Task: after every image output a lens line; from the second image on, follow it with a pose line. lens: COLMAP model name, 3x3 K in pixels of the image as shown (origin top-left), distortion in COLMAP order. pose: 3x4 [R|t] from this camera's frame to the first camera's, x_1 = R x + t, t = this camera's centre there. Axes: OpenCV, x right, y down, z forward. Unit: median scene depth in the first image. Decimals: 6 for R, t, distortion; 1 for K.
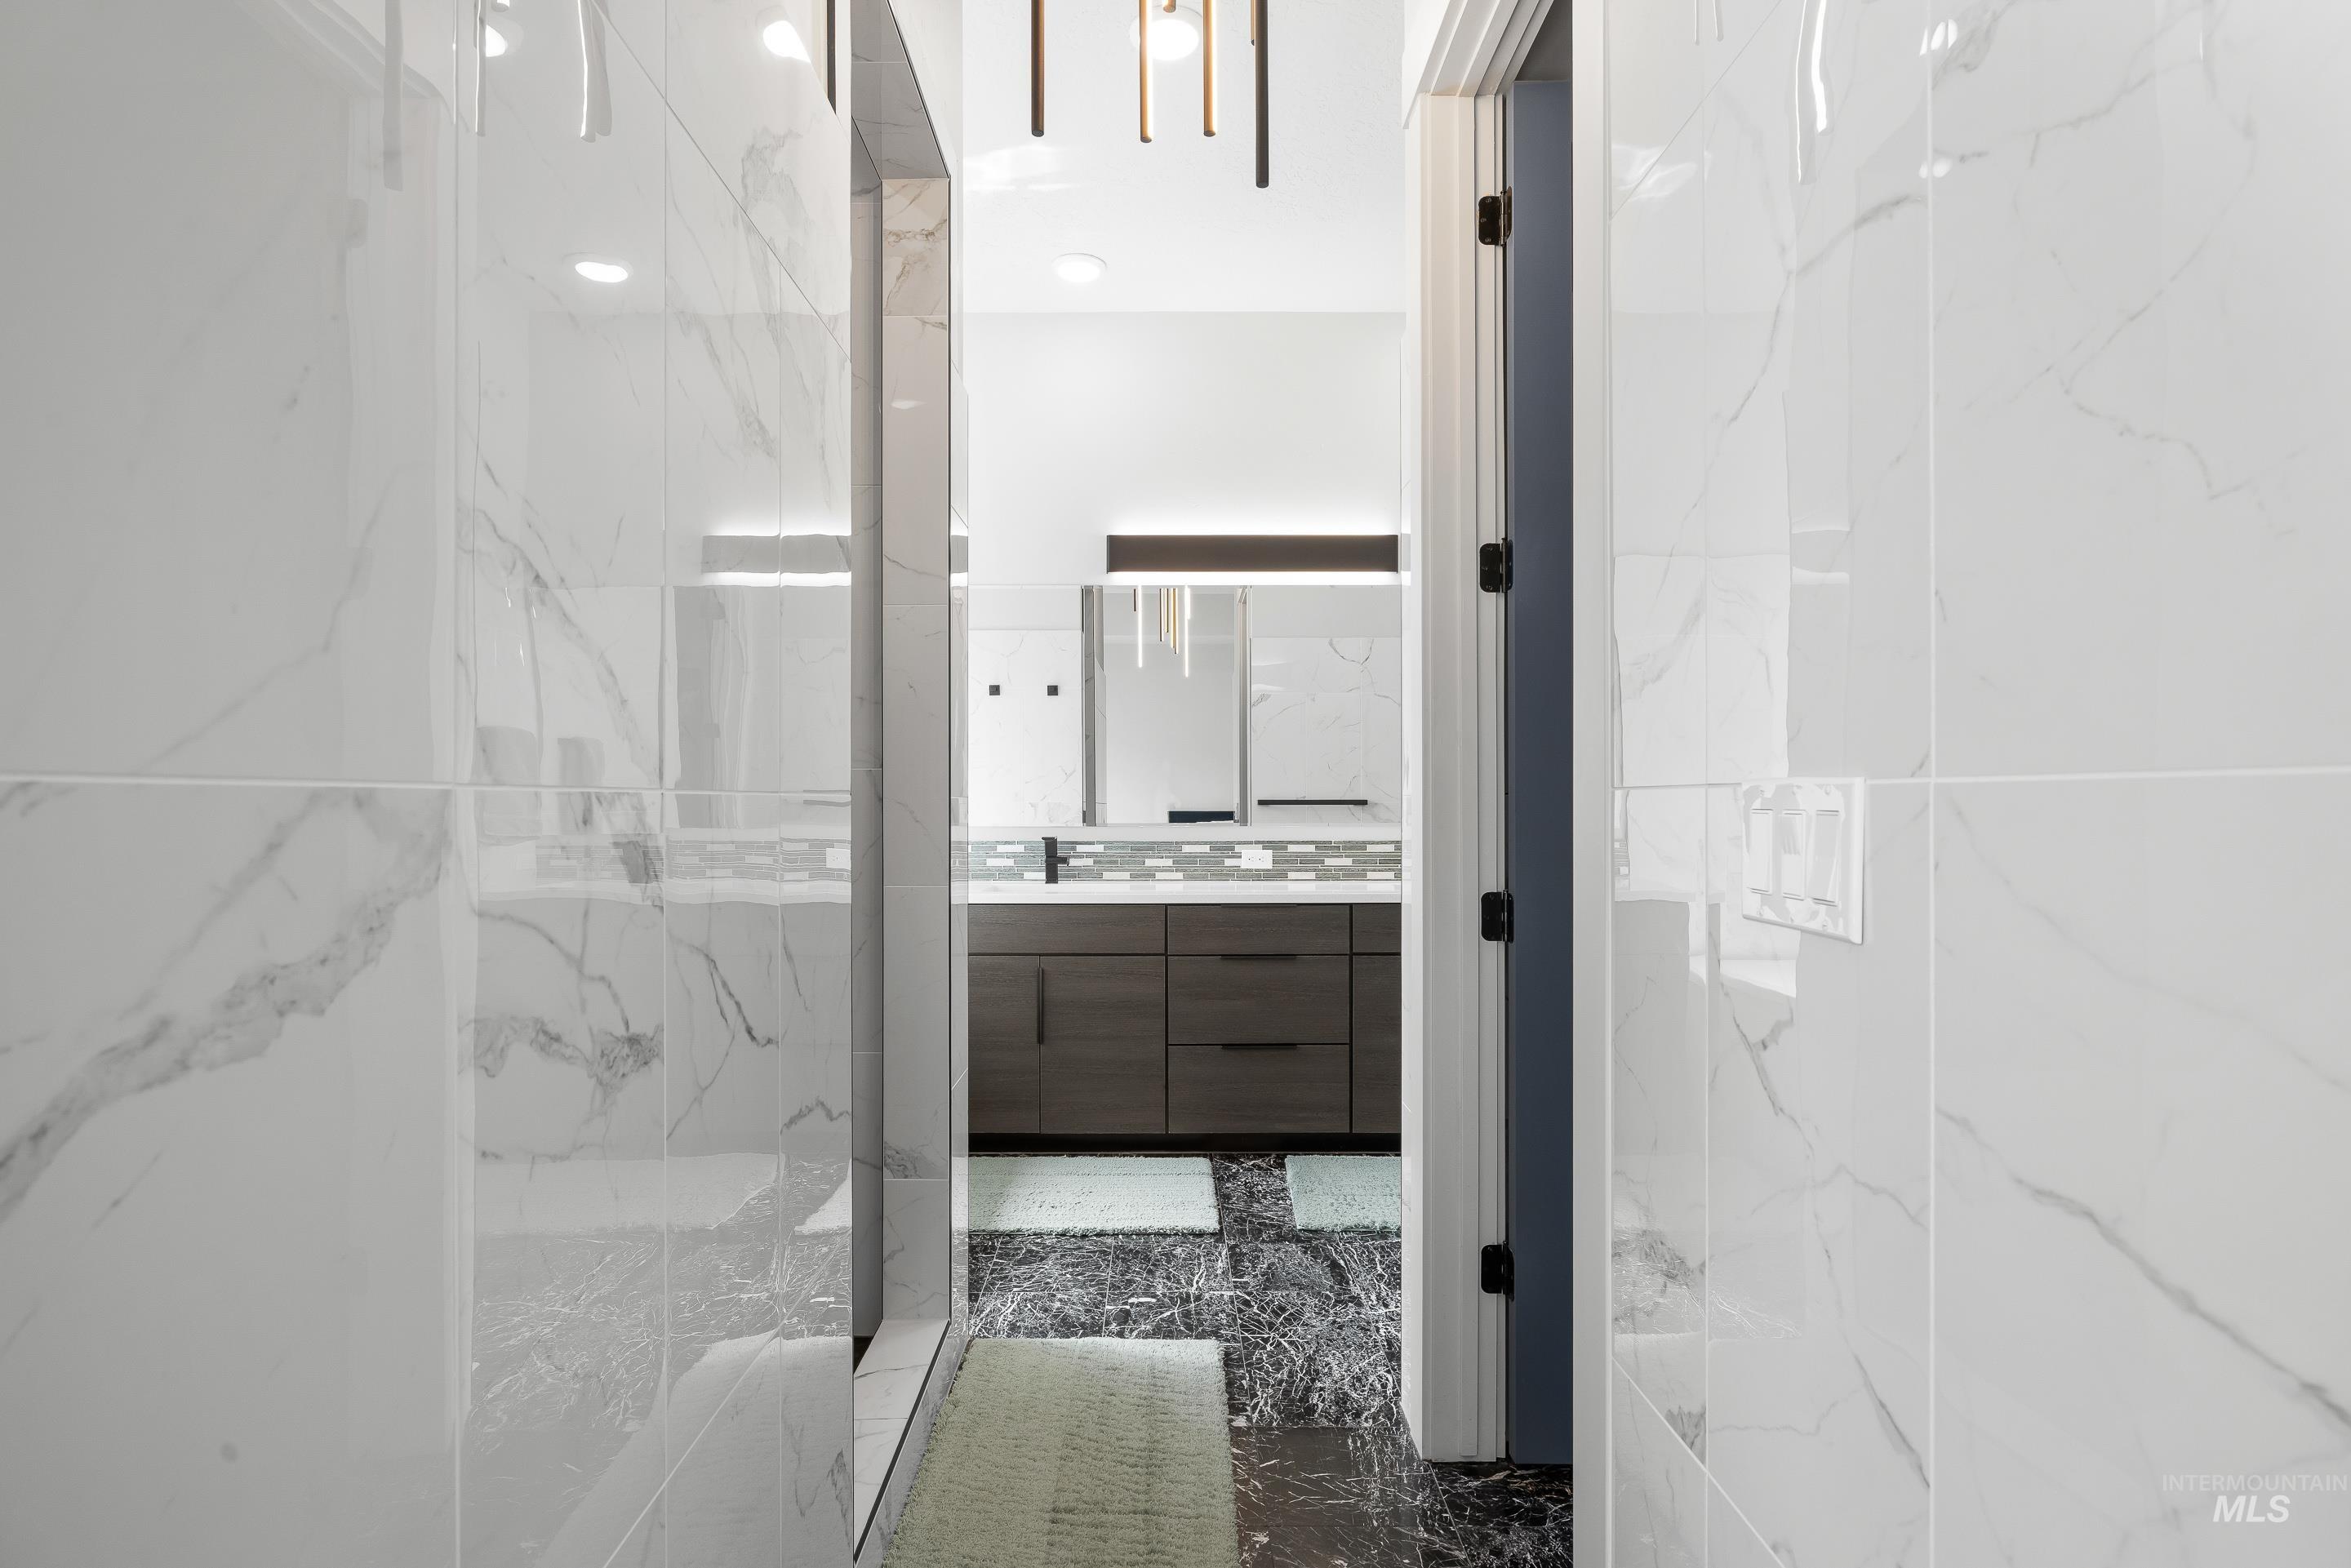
lens RADIAL K [[997.2, 0, 1175.5], [0, 997.2, 784.4], [0, 0, 1]] dist [-0.000405, 0.000001]
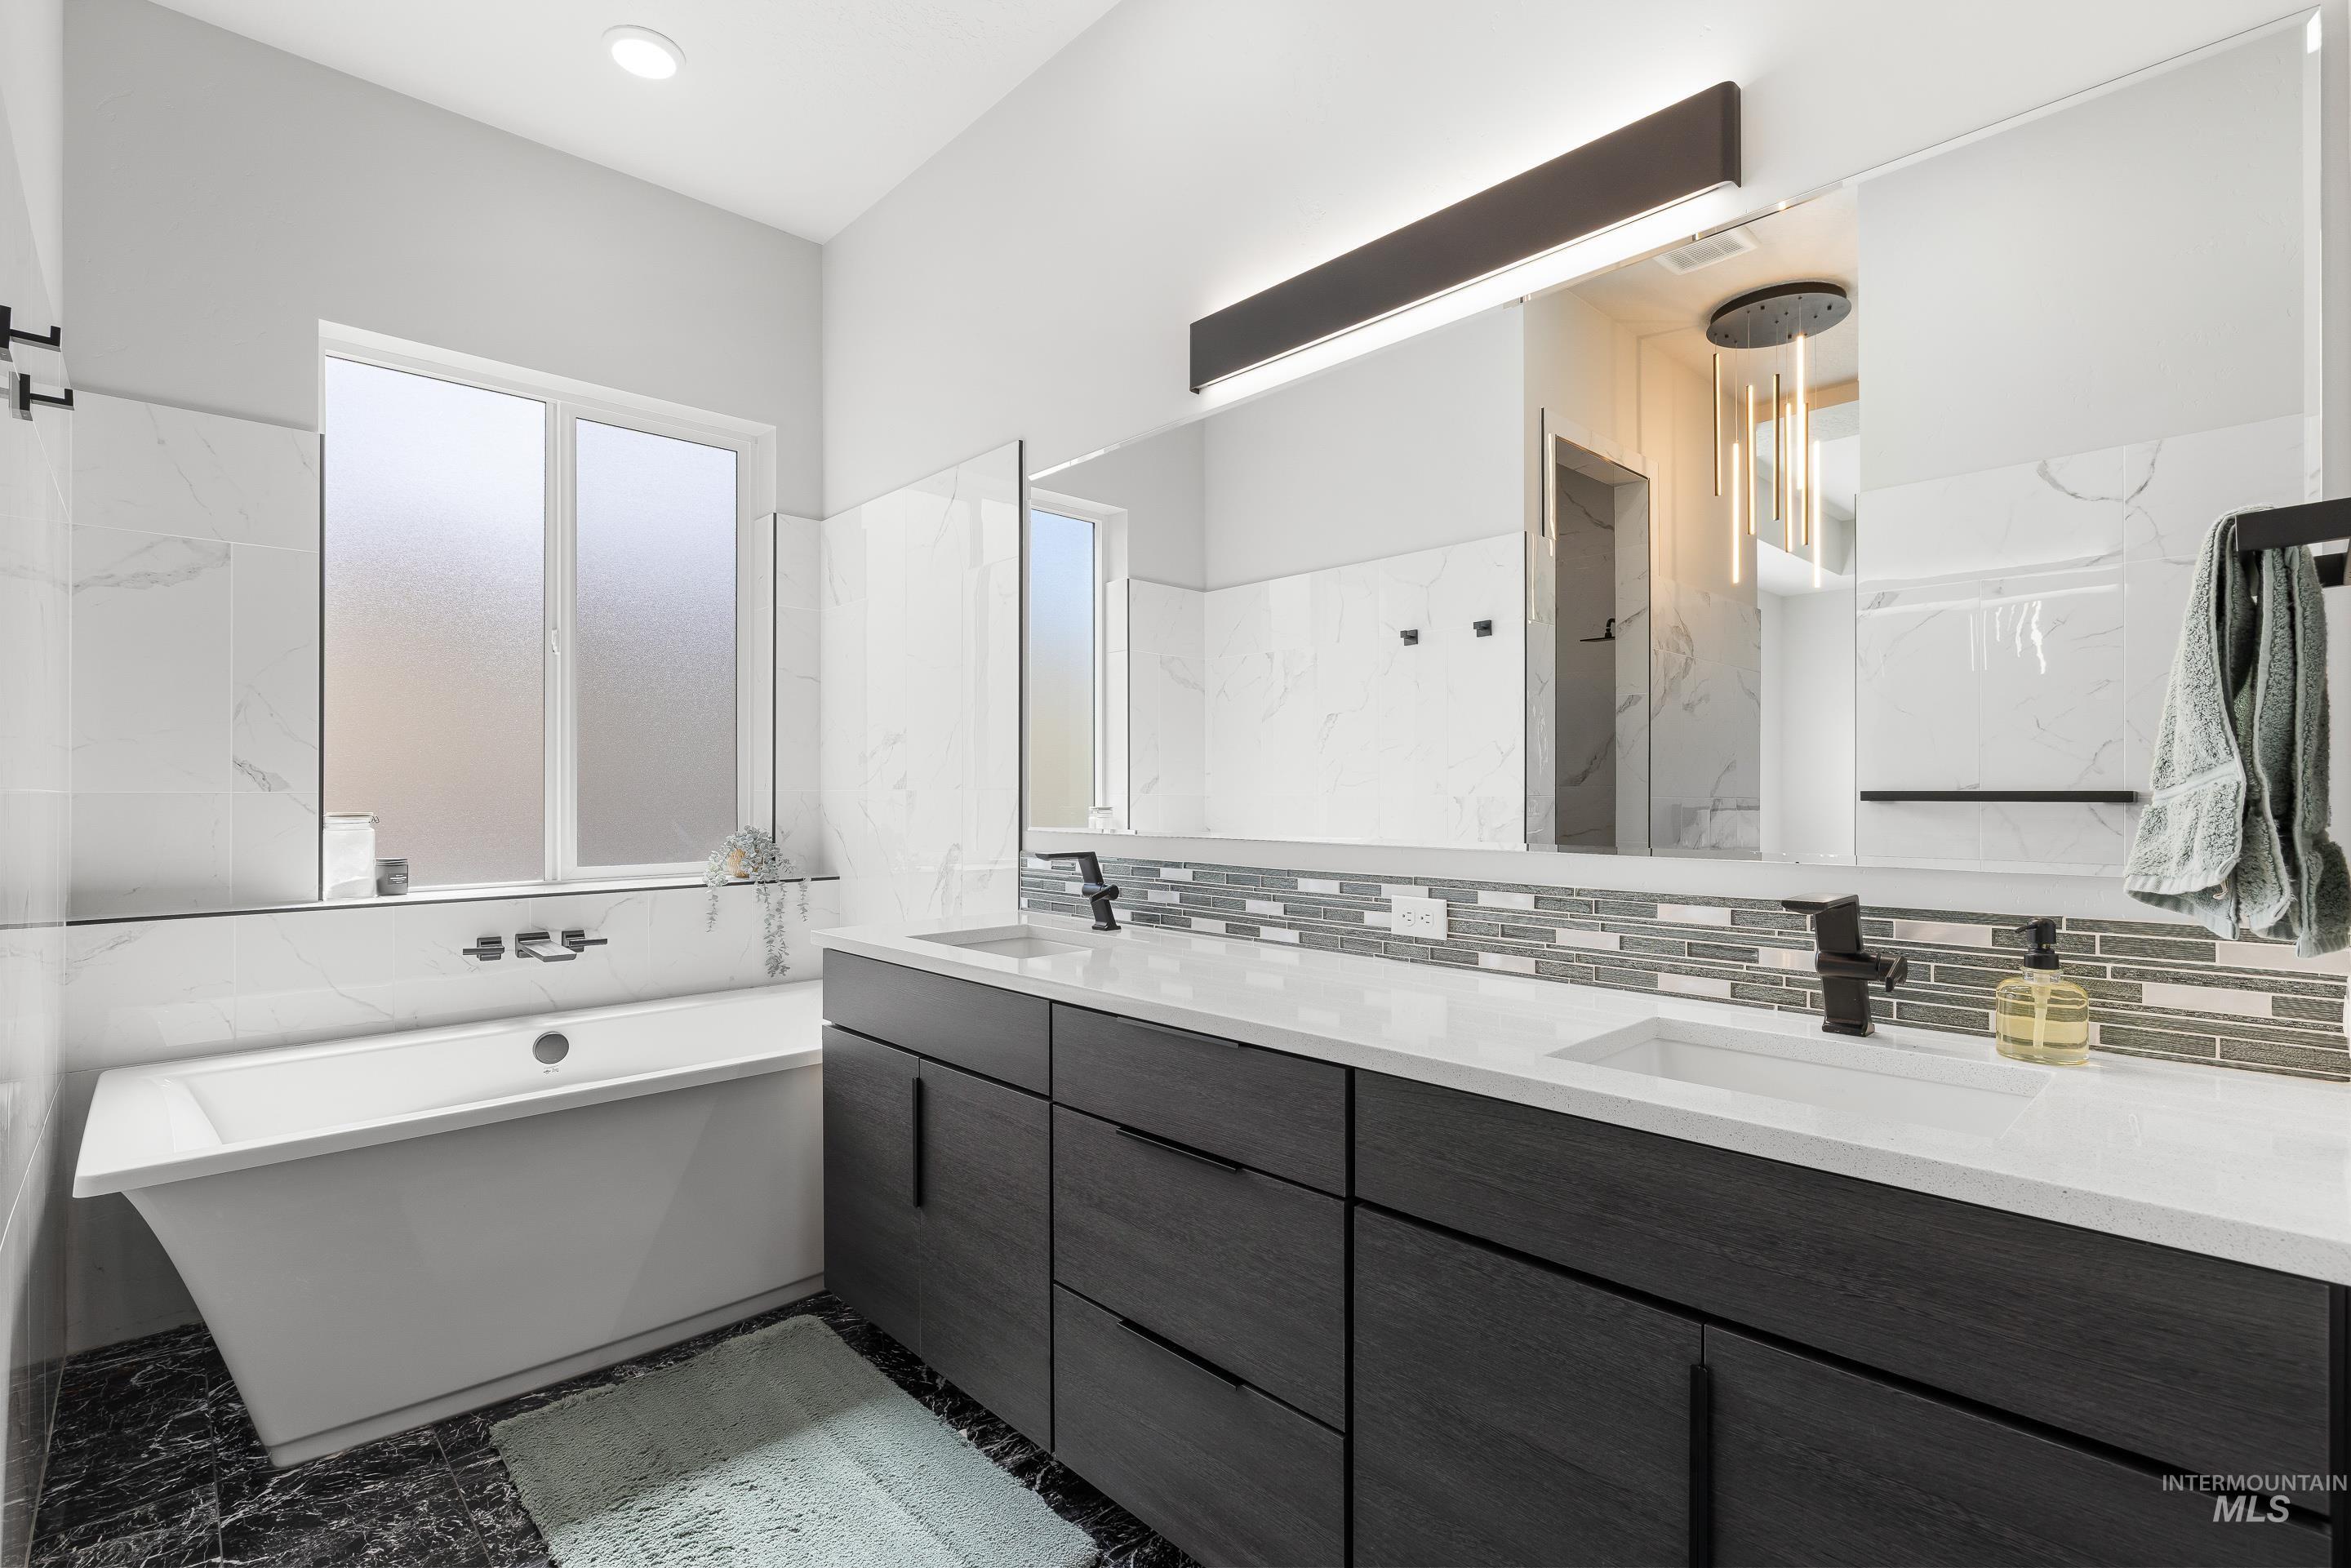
lens RADIAL K [[1033.2, 0, 1181.1], [0, 1033.2, 799.5], [0, 0, 1]] dist [-0.018889, -0.000028]
pose [[0.714989, 0.002526, -0.699132, 0.338288], [0.011173, 0.999824, 0.015039, 0.011787], [0.699047, -0.018564, 0.714835, 0.577640]]
